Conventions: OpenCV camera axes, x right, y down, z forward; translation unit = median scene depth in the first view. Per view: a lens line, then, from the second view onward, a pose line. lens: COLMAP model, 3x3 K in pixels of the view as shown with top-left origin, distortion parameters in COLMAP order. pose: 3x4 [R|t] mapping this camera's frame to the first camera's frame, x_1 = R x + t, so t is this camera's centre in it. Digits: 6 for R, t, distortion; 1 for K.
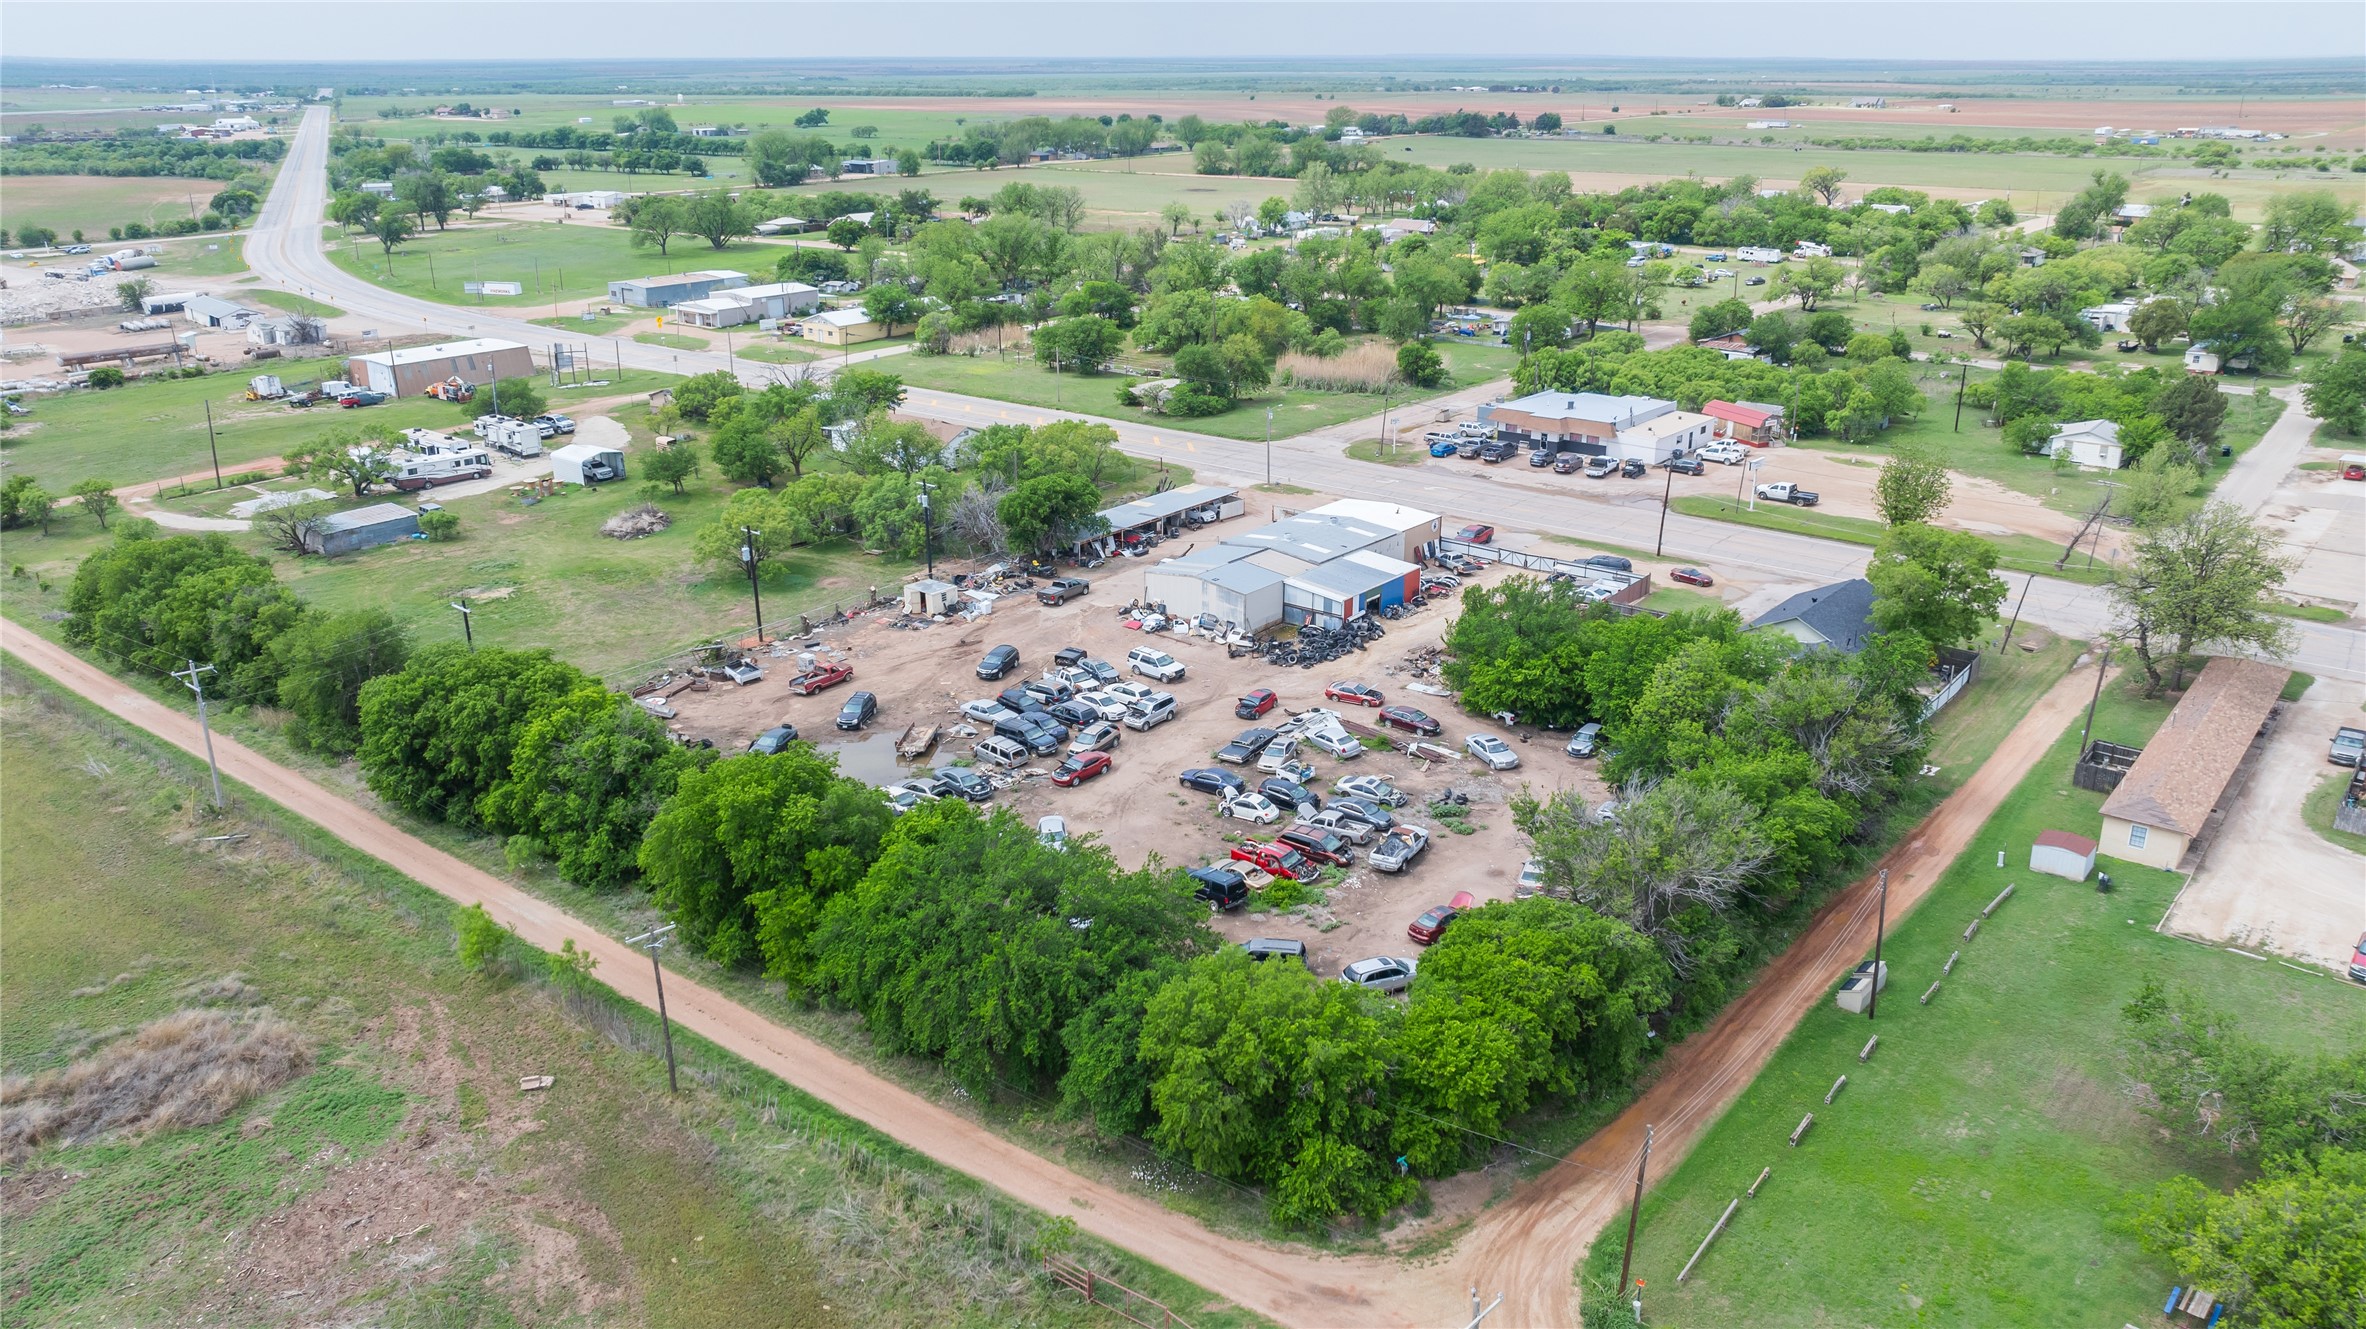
lens RADIAL K [[1700.8, 0, 1183.0], [0, 1700.8, 664.5], [0, 0, 1]] dist [-0.025612, 0.008196]
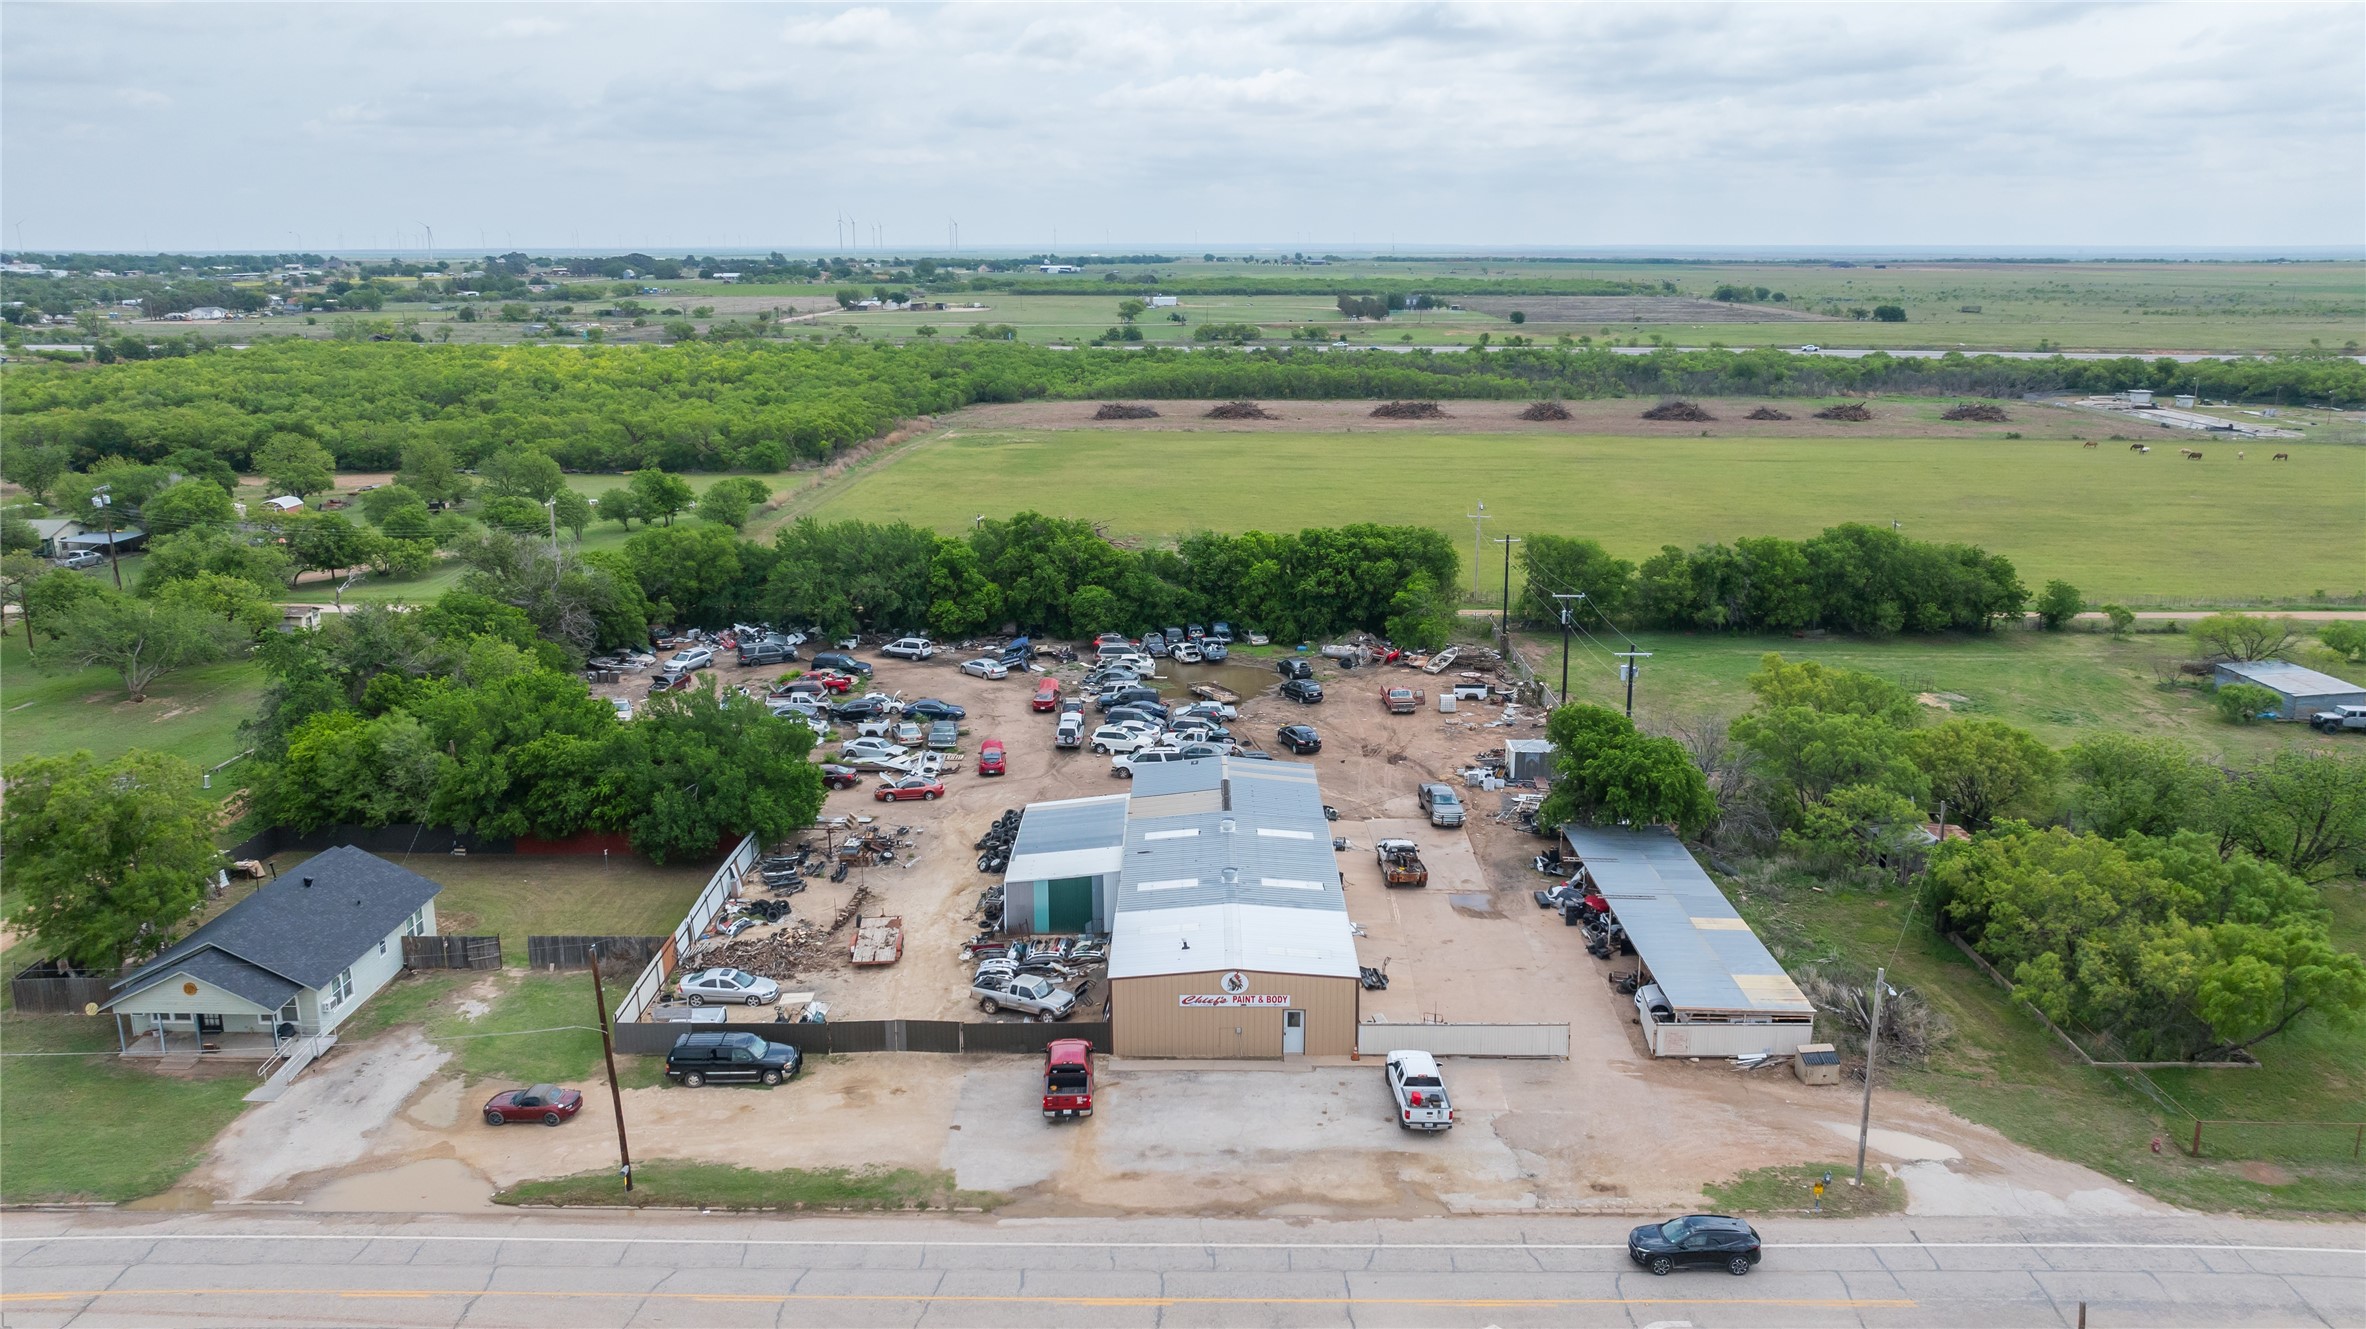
lens RADIAL K [[1712.6, 0, 1191.7], [0, 1712.6, 674.2], [0, 0, 1]] dist [-0.023129, 0.014782]
pose [[-0.787485, 0.151582, -0.597404, 0.394987], [-0.208596, 0.846535, 0.489762, -0.382578], [0.579962, 0.510296, -0.635014, 1.255947]]
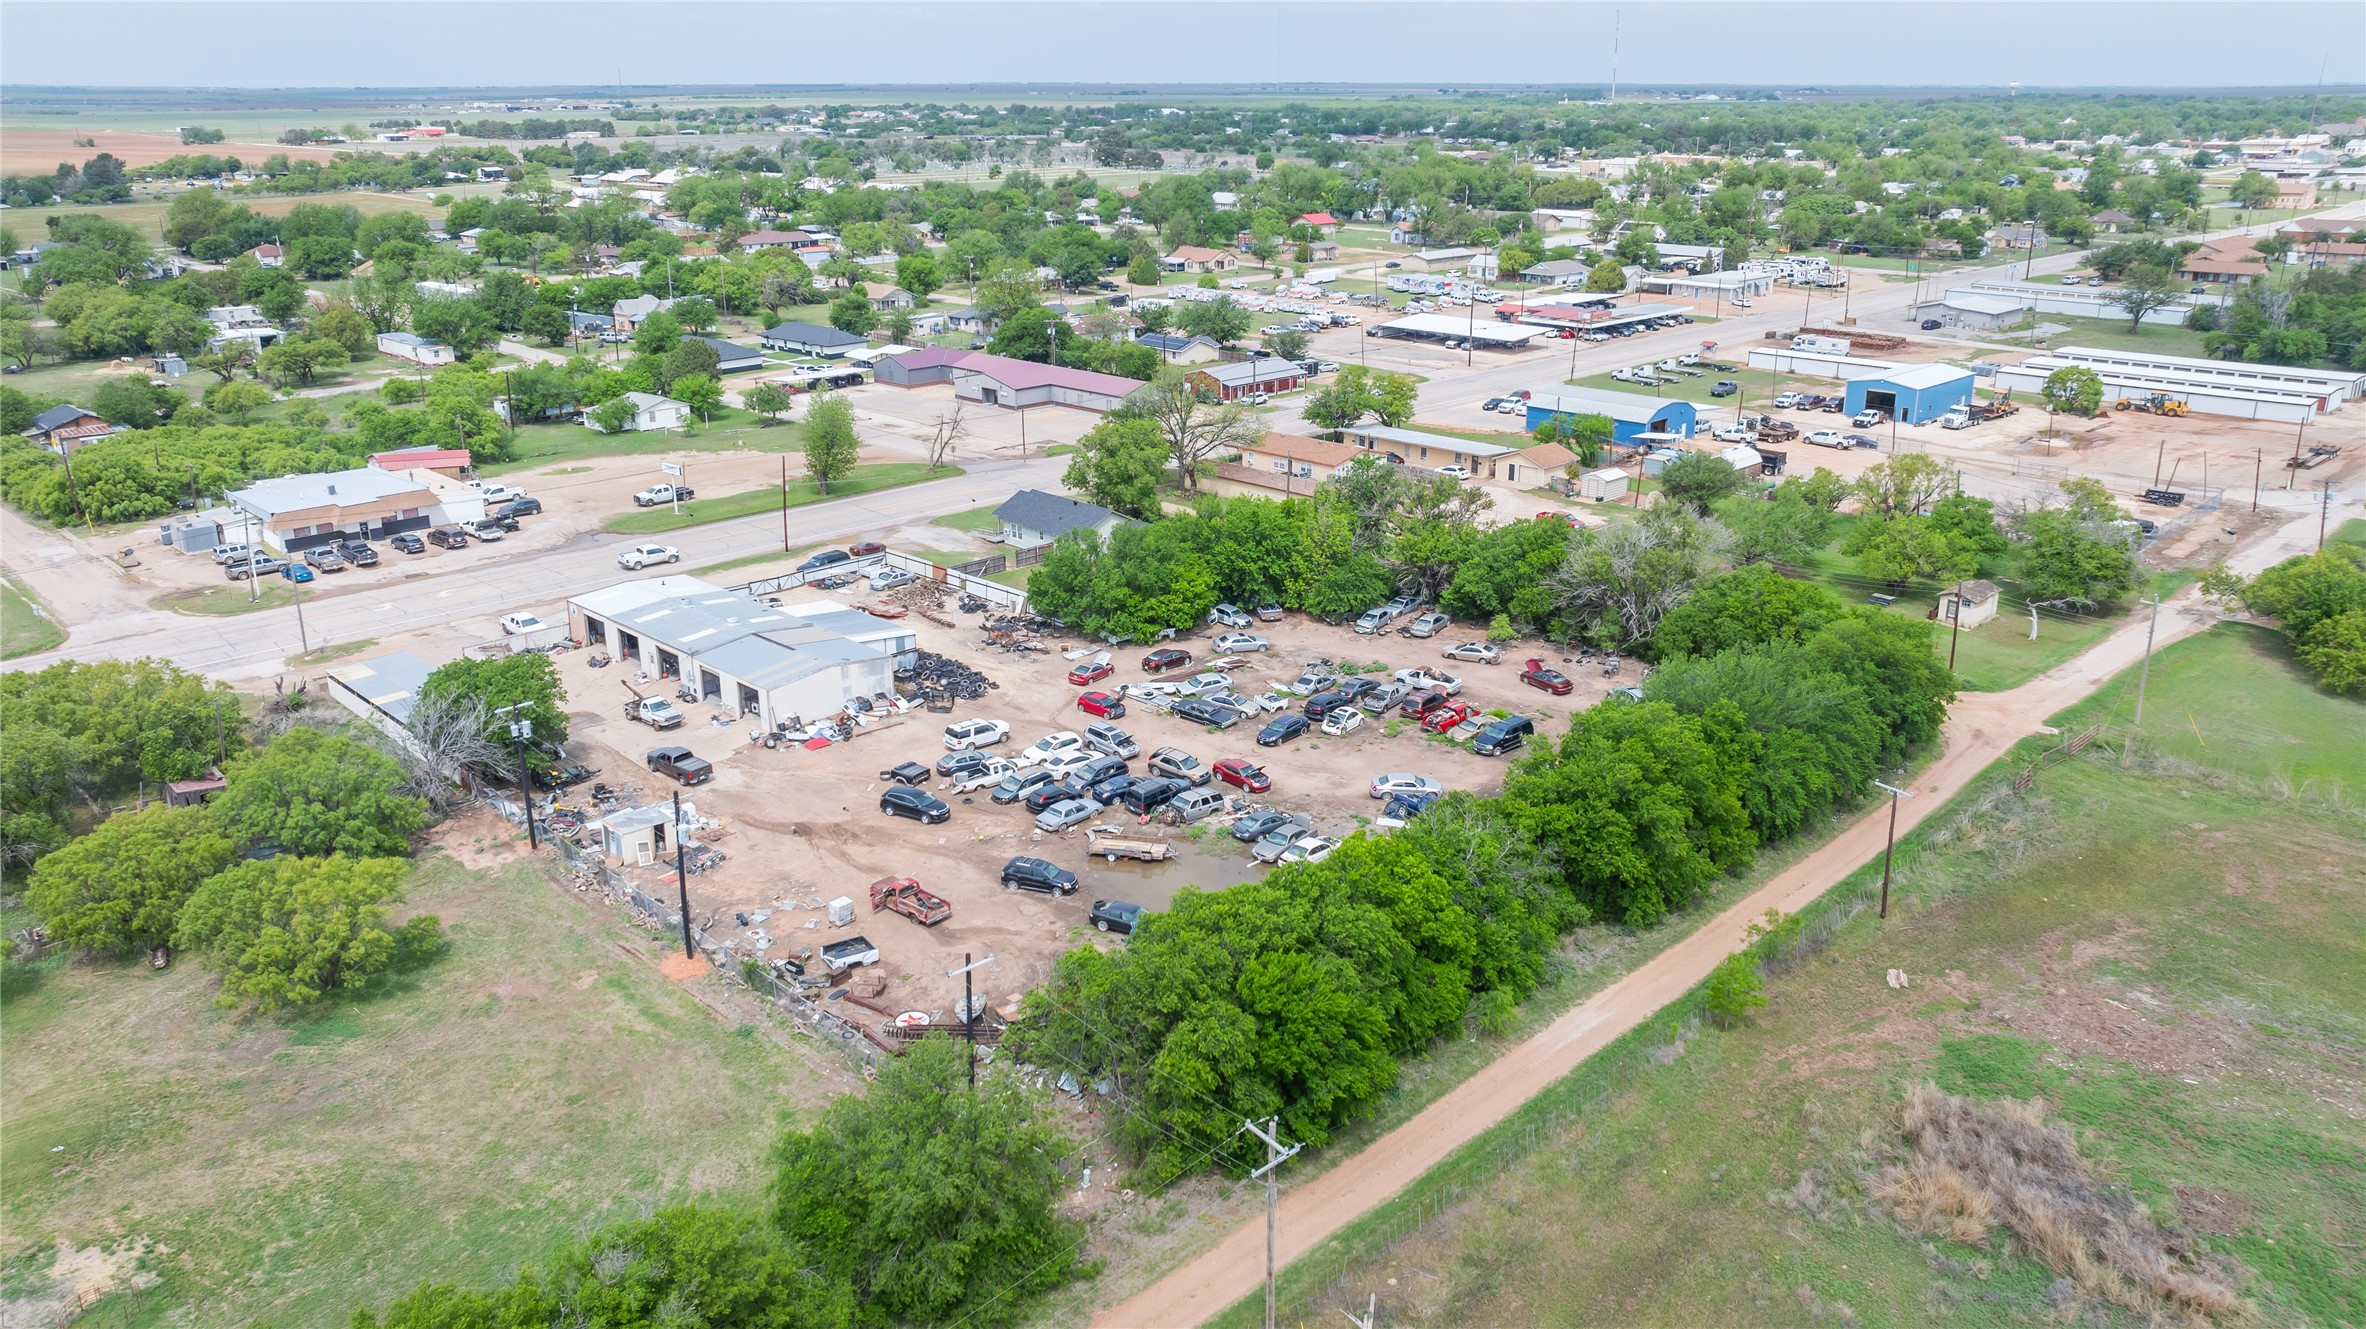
lens RADIAL K [[1700.8, 0, 1183.0], [0, 1700.8, 664.5], [0, 0, 1]] dist [-0.025612, 0.008196]
pose [[0.119559, -0.321813, 0.939224, -0.697528], [0.338186, 0.902637, 0.266227, -0.196504], [-0.933454, 0.285803, 0.216751, 0.556387]]
